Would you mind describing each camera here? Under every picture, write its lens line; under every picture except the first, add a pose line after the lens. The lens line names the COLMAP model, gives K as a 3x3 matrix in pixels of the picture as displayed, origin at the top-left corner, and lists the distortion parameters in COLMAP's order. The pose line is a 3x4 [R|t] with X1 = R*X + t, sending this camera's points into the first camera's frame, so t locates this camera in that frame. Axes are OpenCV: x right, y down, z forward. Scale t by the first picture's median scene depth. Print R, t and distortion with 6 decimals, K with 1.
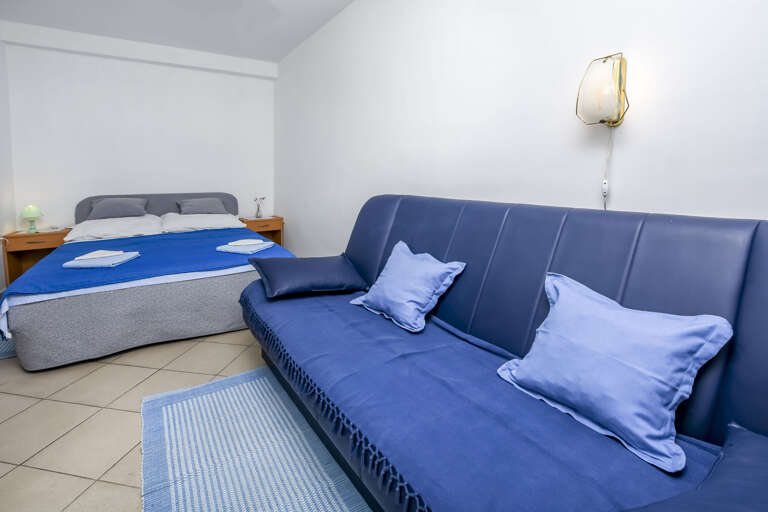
lens RADIAL K [[354.6, 0, 383.3], [0, 354.6, 225.0], [0, 0, 1]] dist [-0.023039, 0.000650]
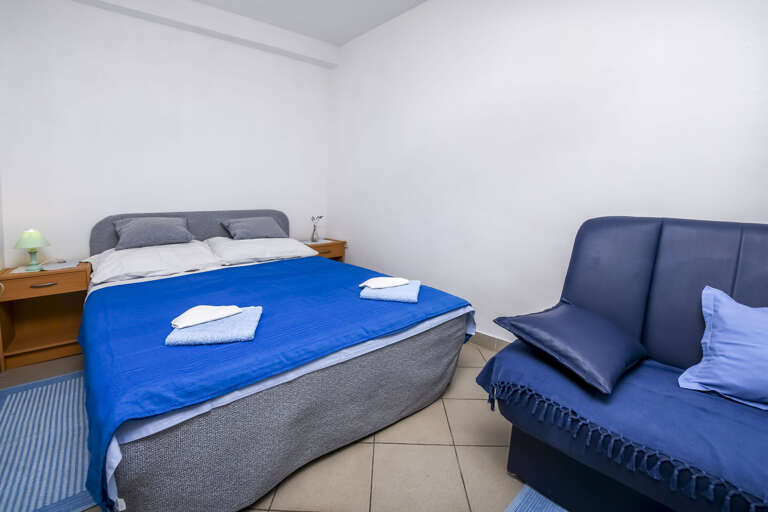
lens RADIAL K [[364.0, 0, 383.4], [0, 364.0, 232.5], [0, 0, 1]] dist [-0.017554, 0.000231]
pose [[0.993606, -0.004446, 0.112813, -0.383801], [0.007055, 0.999717, -0.022739, -0.027304], [-0.112680, 0.023389, 0.993356, 0.221979]]
